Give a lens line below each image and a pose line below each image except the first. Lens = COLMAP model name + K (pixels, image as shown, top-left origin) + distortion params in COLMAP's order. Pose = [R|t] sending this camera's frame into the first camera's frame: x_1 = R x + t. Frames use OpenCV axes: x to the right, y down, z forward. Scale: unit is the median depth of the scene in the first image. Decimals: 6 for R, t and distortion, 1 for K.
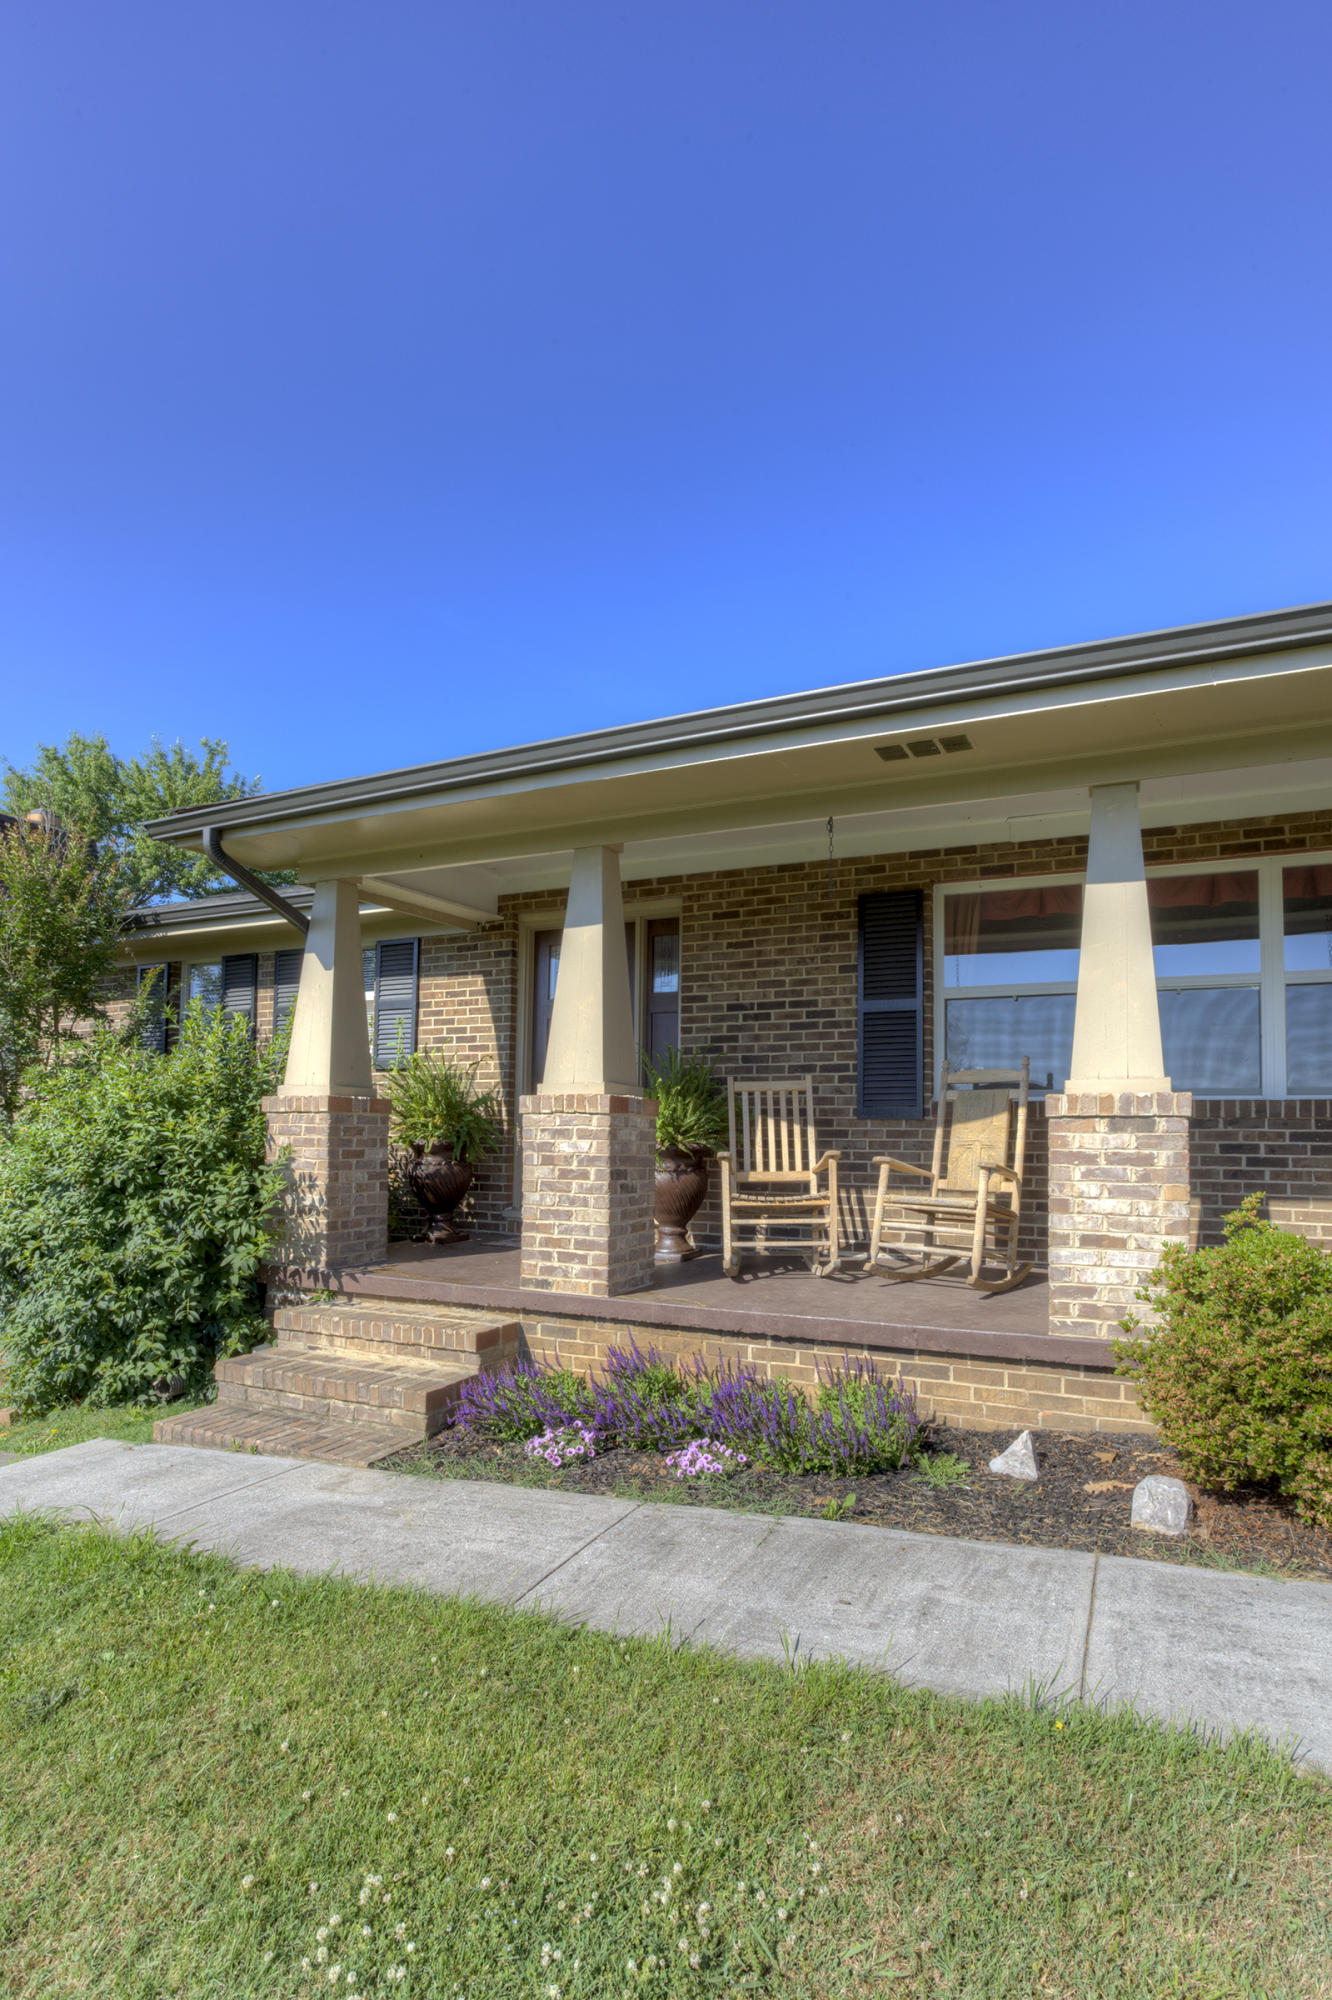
lens RADIAL K [[971.8, 0, 676.2], [0, 971.8, 1087.8], [0, 0, 1]] dist [-0.039311, 0.020267]
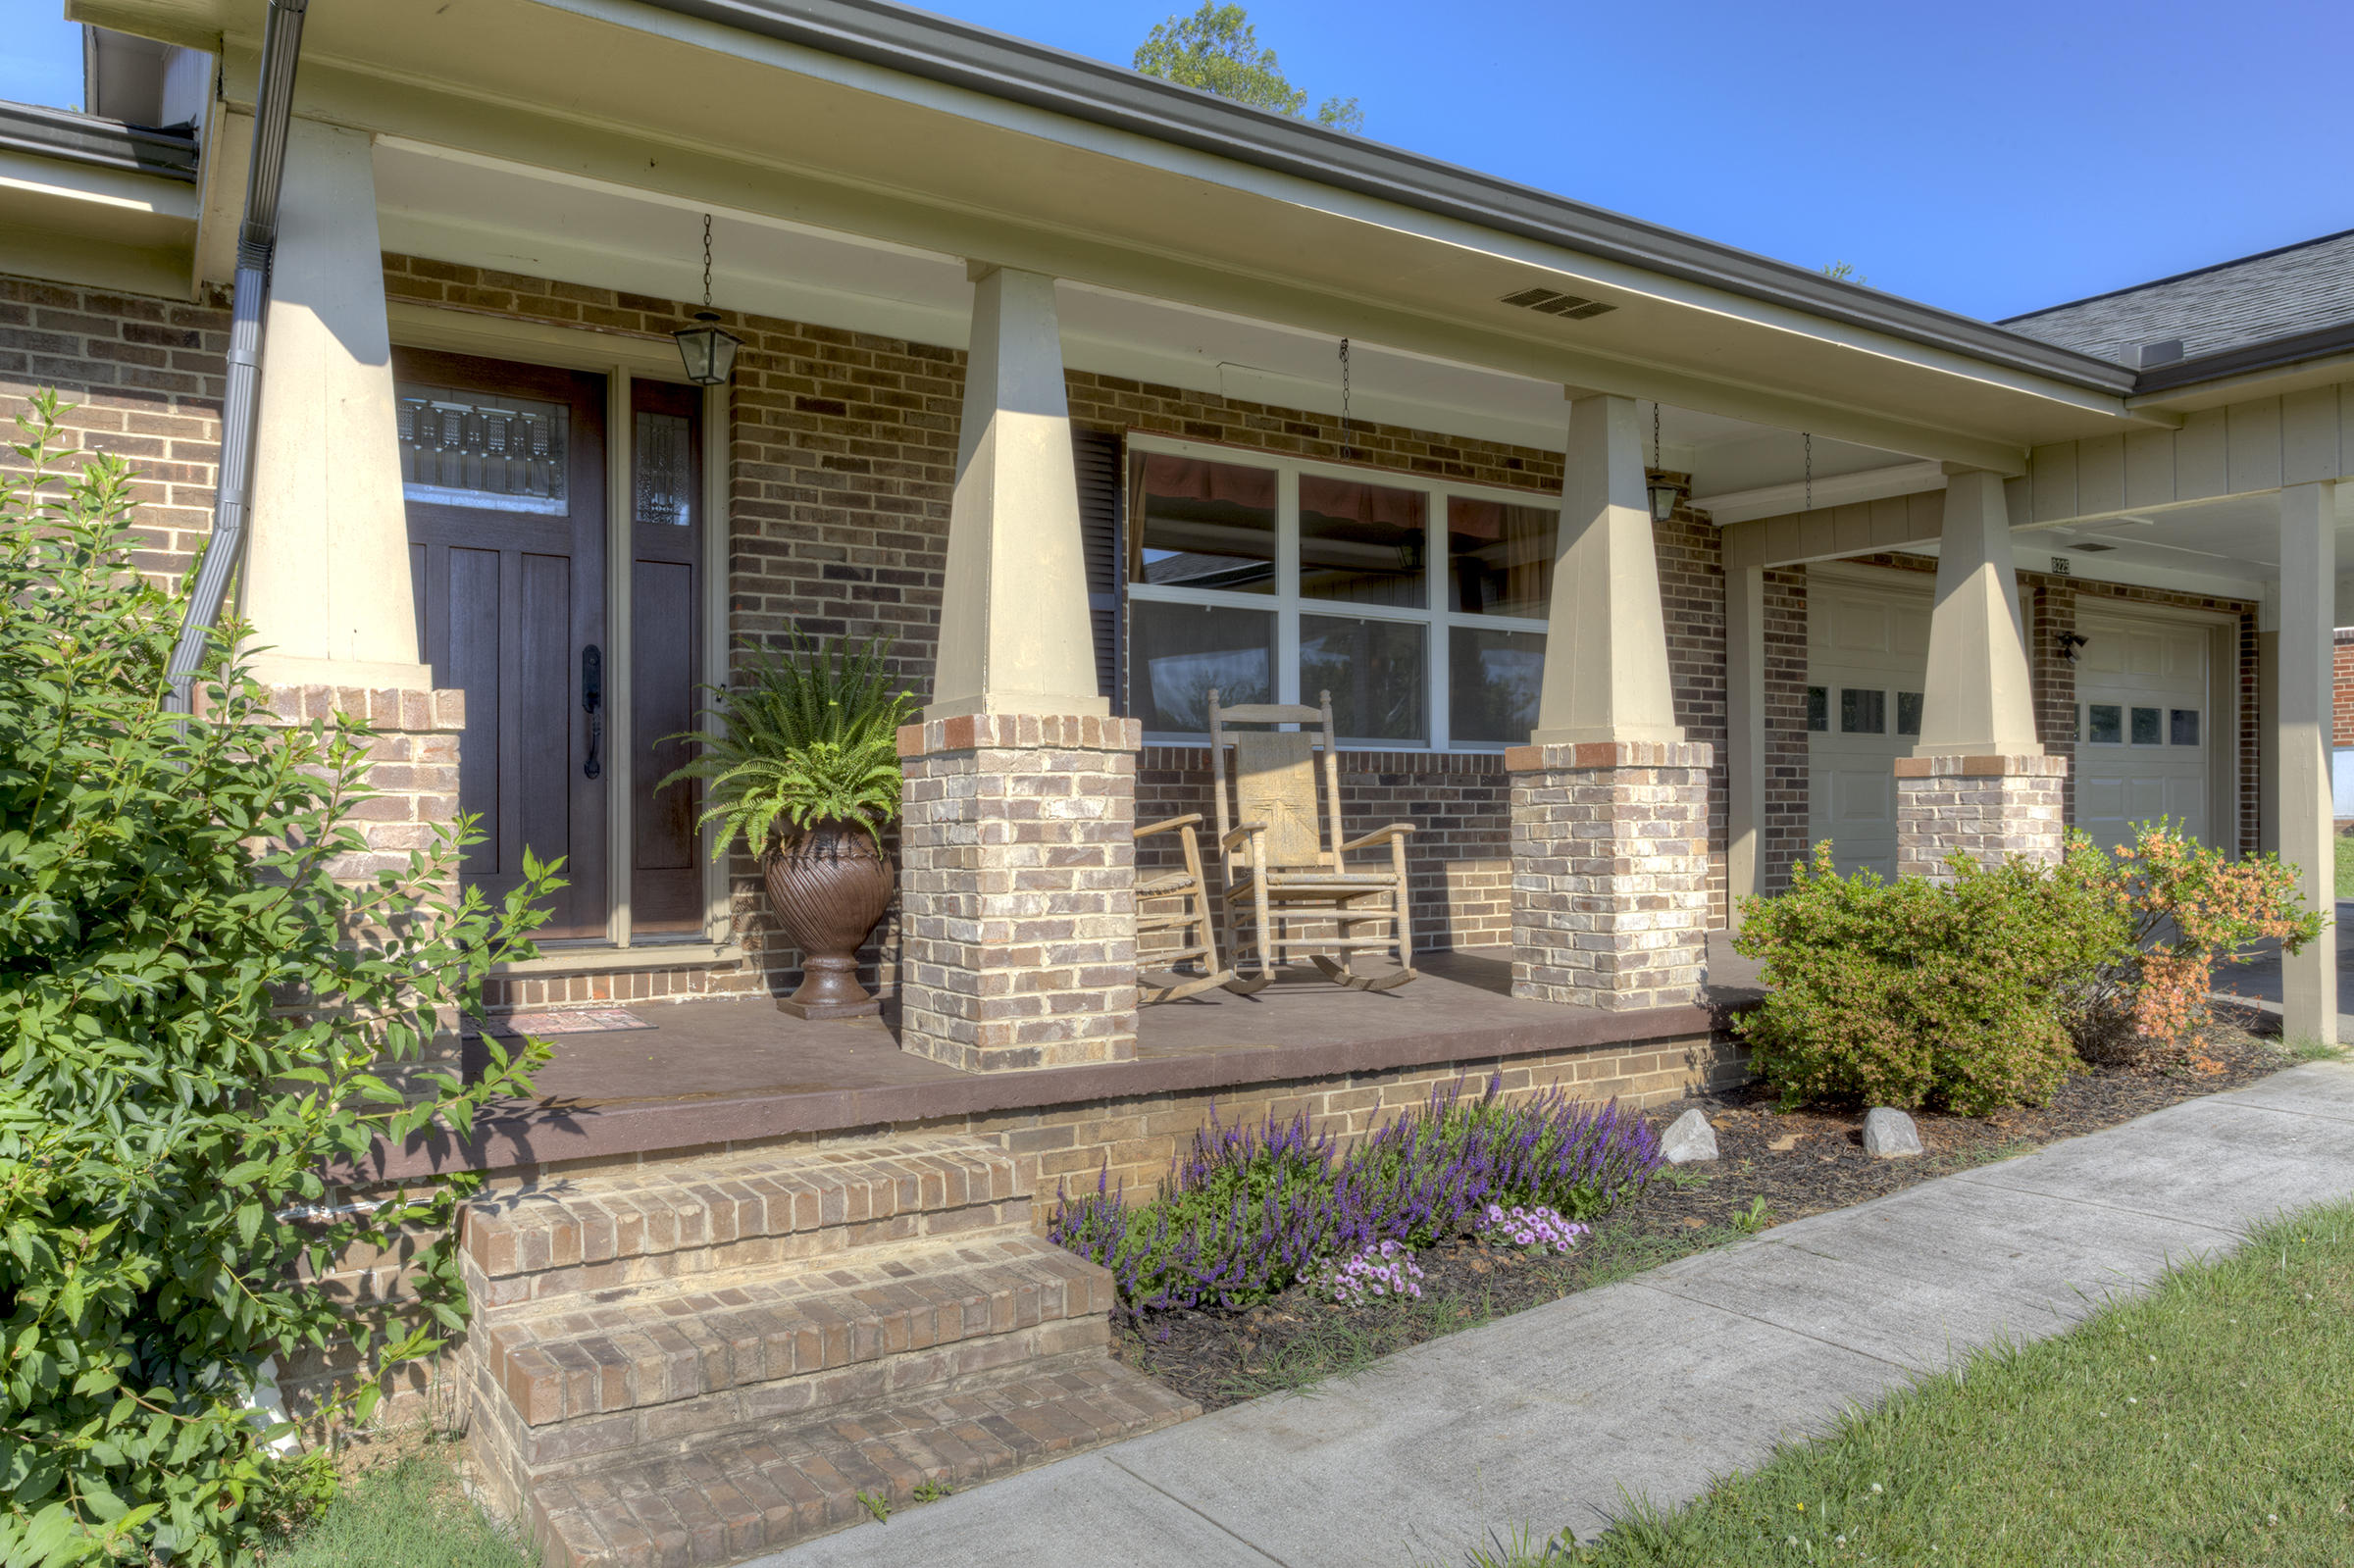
lens RADIAL K [[1570.6, 0, 1169.4], [0, 1570.6, 803.5], [0, 0, 1]] dist [-0.011806, 0.001133]
pose [[0.548718, -0.004153, 0.835997, -0.774677], [-0.032077, 0.999147, 0.026017, 0.029513], [-0.835392, -0.041093, 0.548116, 0.414192]]
